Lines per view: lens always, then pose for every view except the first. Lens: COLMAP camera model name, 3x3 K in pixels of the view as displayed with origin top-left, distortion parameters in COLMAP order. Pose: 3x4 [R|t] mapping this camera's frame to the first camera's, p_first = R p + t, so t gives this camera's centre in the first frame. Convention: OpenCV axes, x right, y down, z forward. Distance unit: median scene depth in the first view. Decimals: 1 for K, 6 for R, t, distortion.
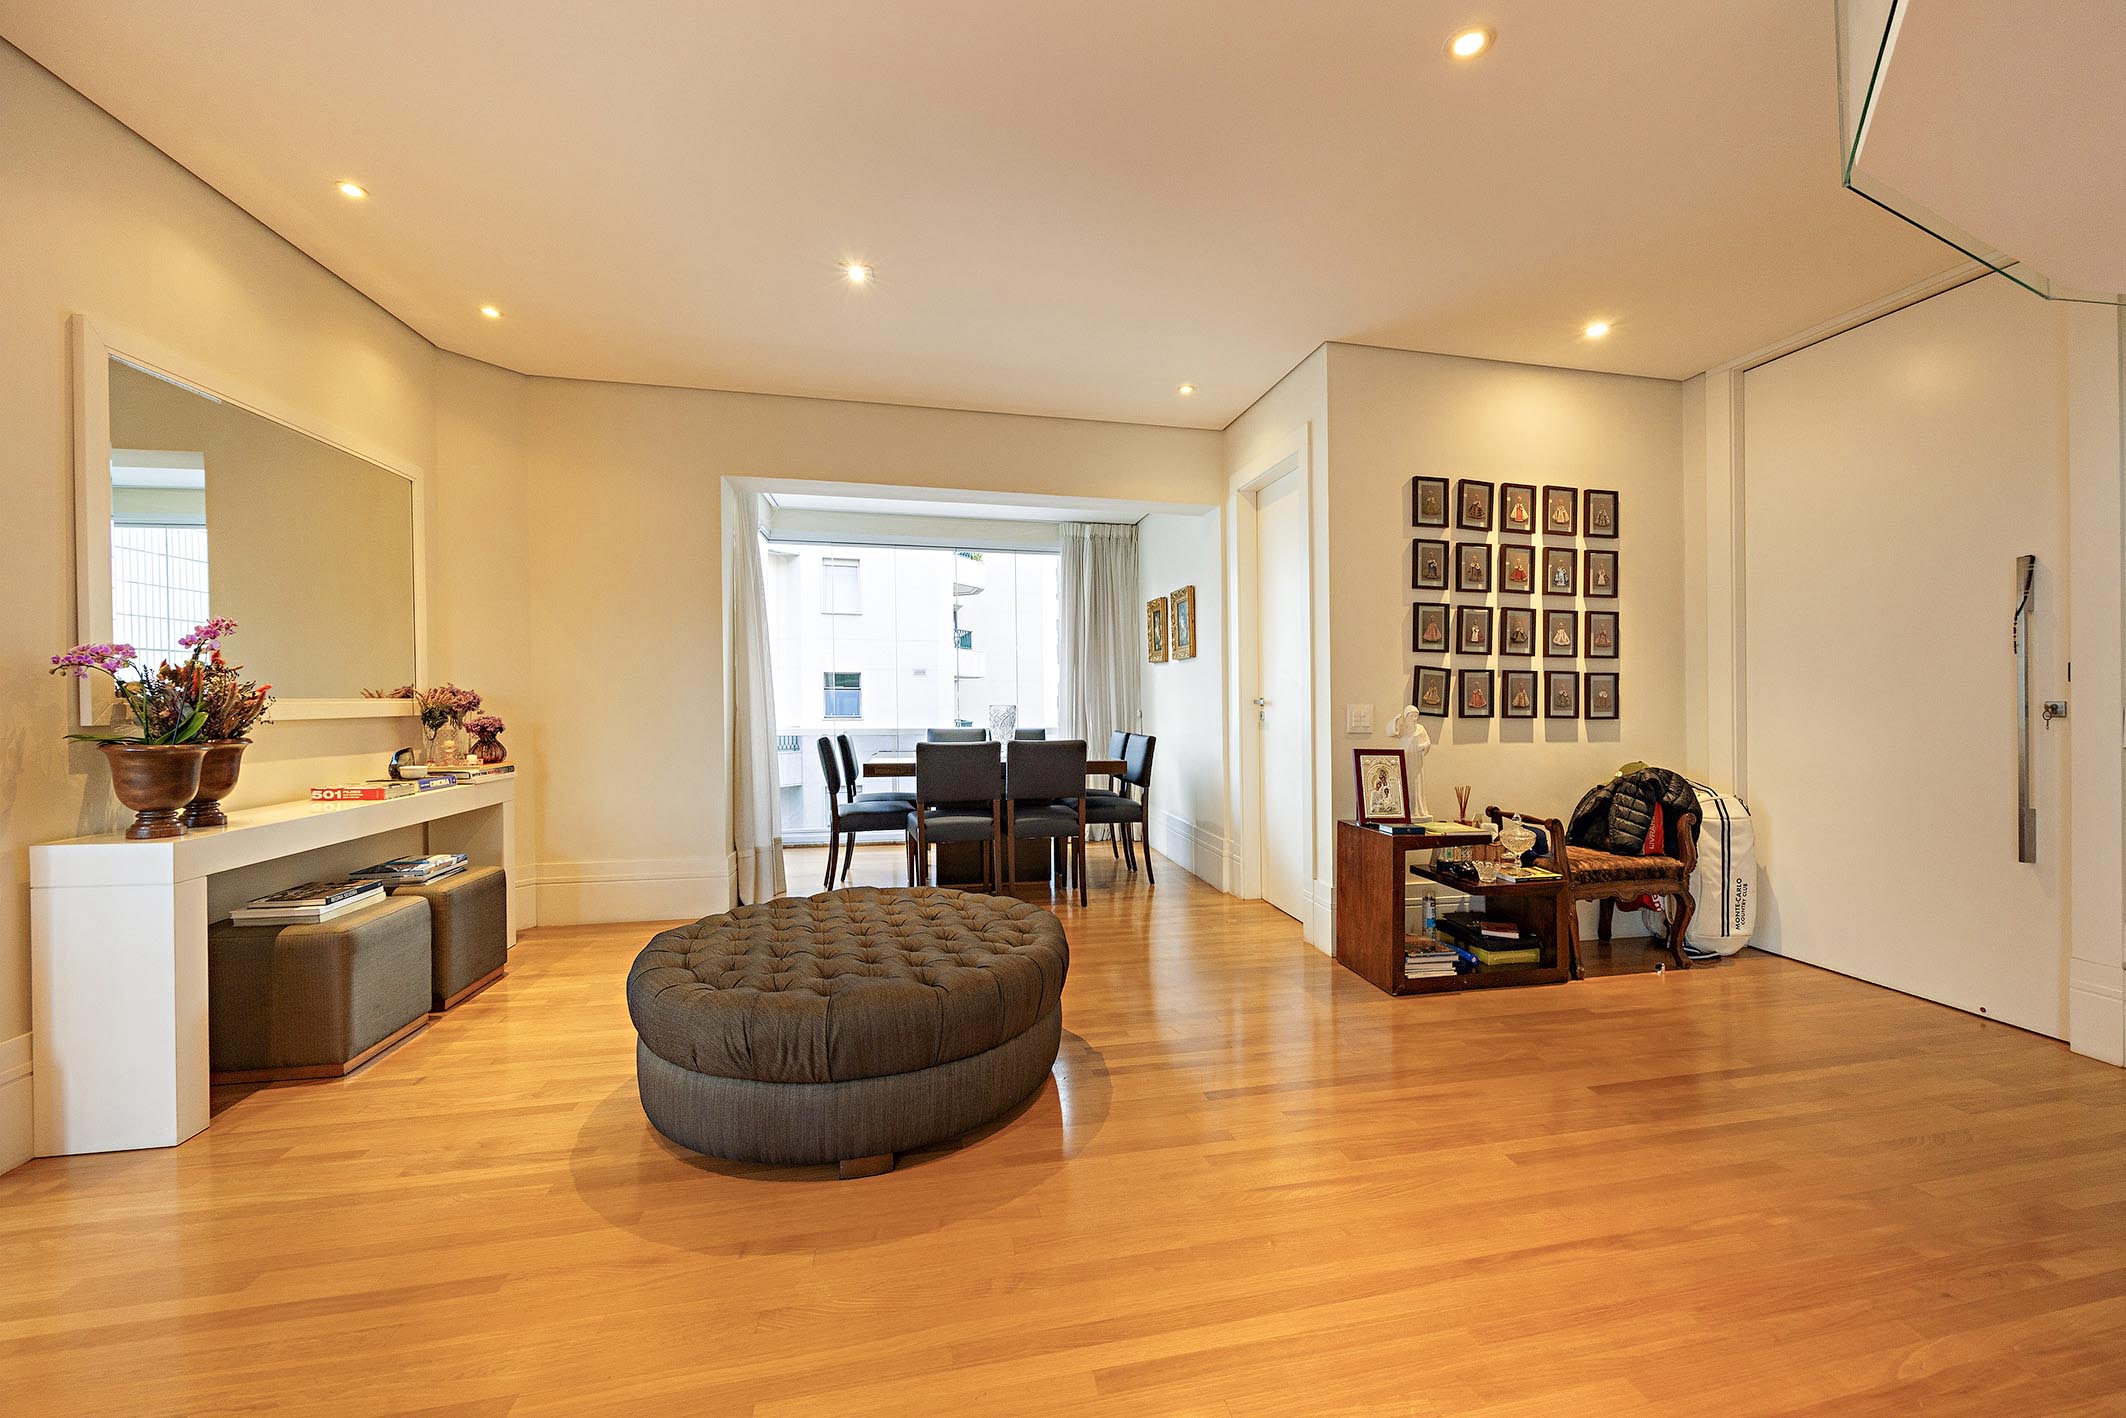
lens RADIAL K [[832.4, 0, 1099.0], [0, 832.4, 691.0], [0, 0, 1]] dist [0.015370, 0.000003]
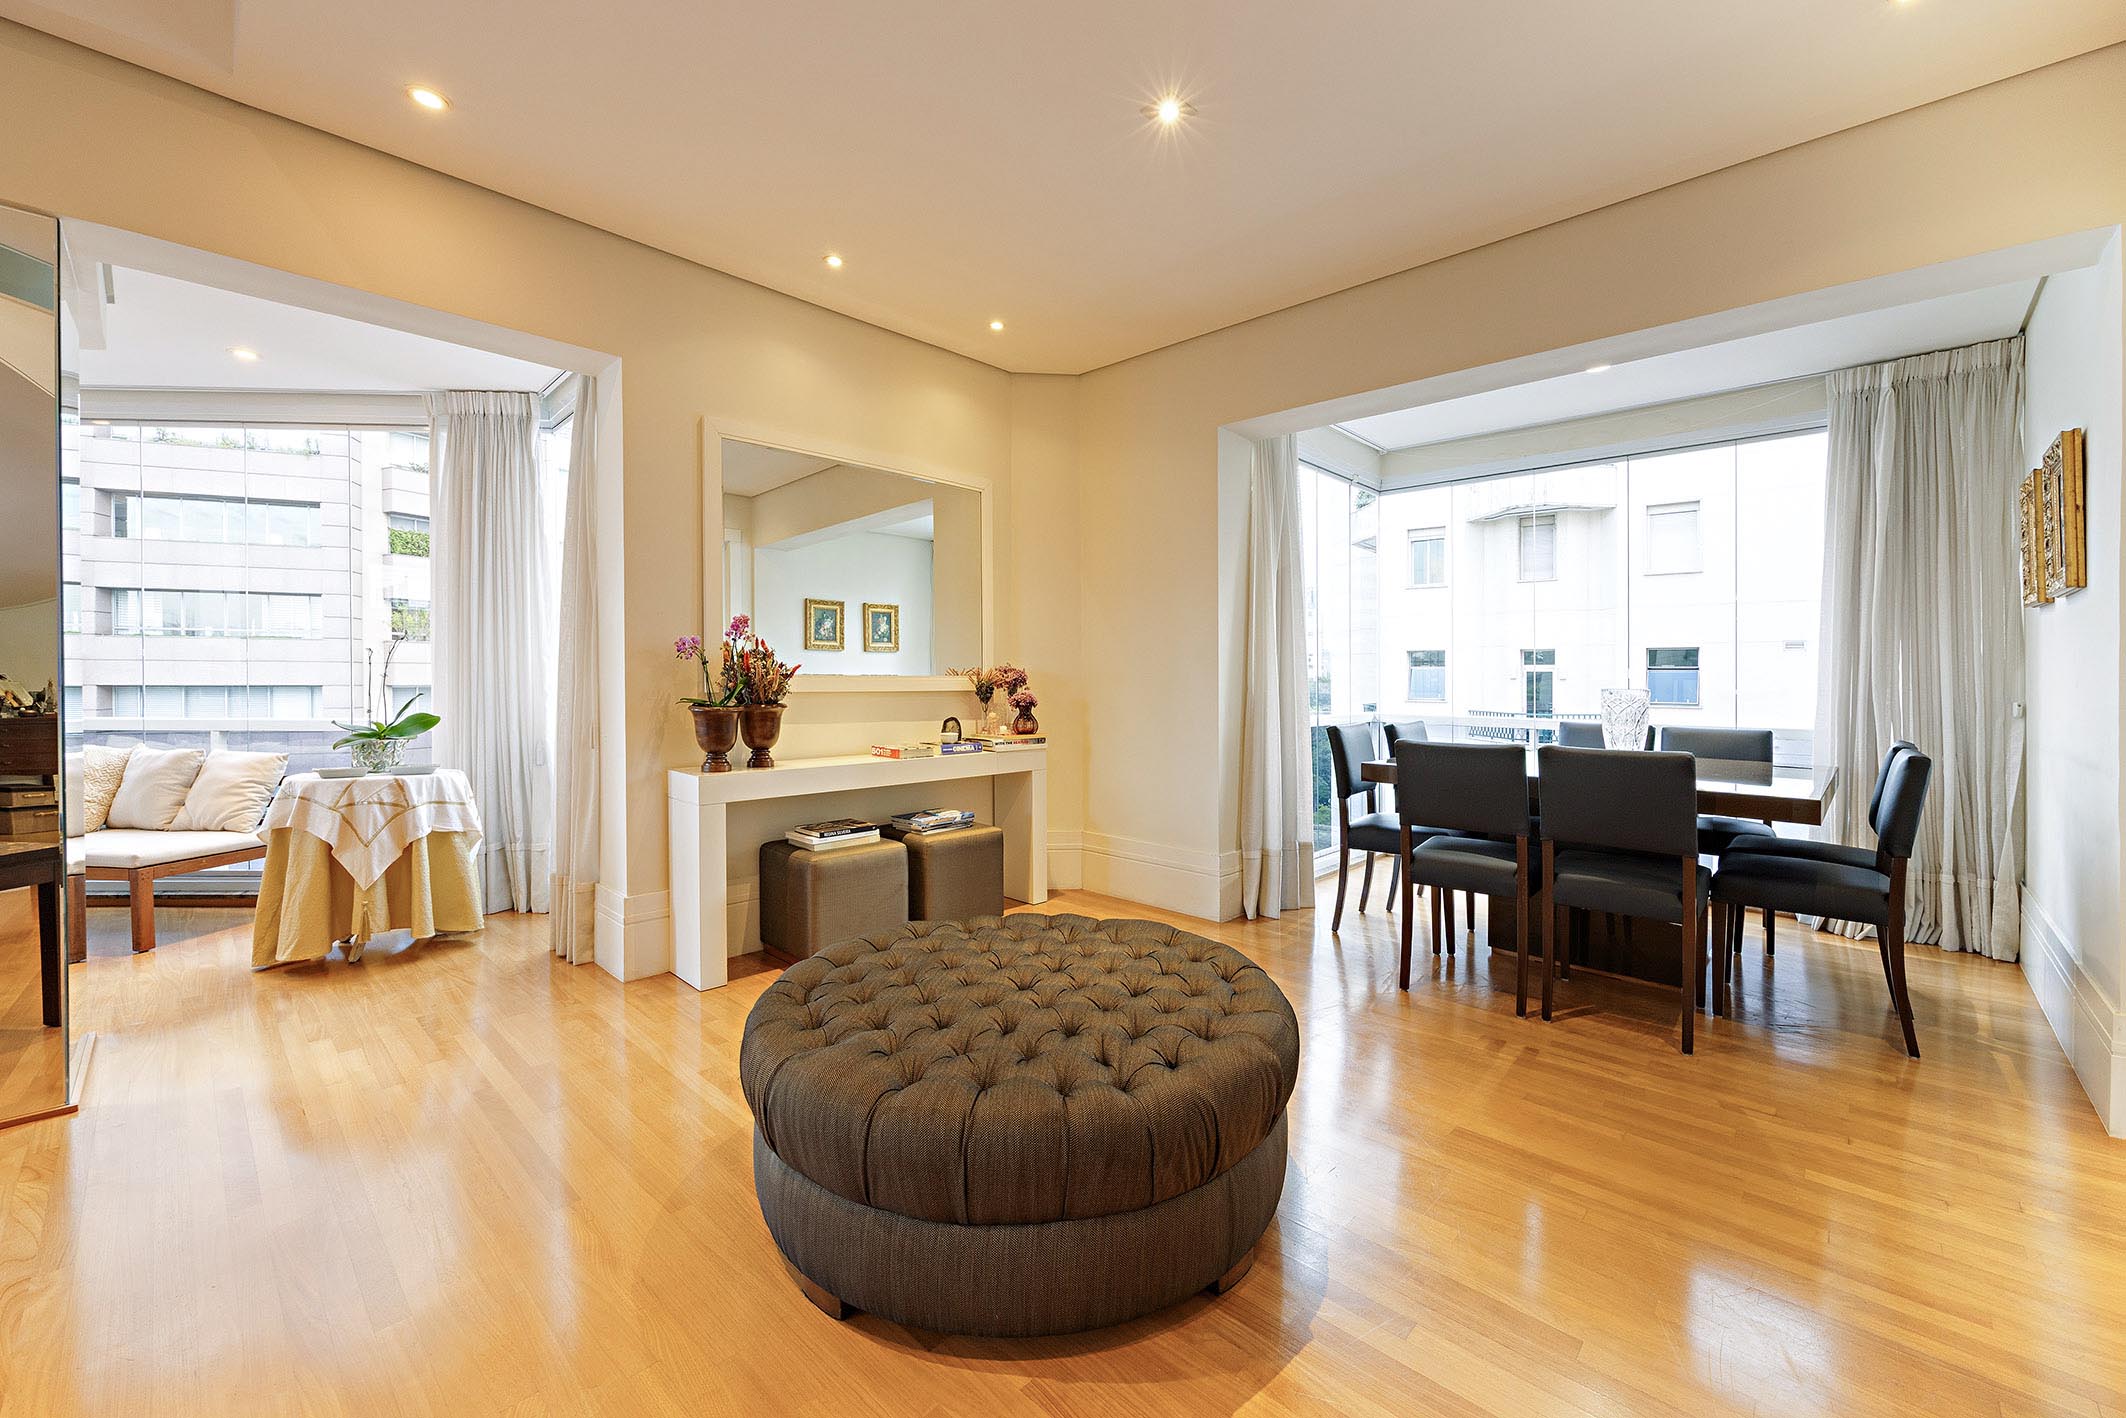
lens RADIAL K [[866.9, 0, 1117.4], [0, 866.9, 692.6], [0, 0, 1]] dist [-0.000010, -0.000166]
pose [[0.577964, 0.015759, -0.815910, 0.280495], [0.002854, 0.999768, 0.021332, 0.006353], [0.816058, -0.014658, 0.577785, 0.431248]]
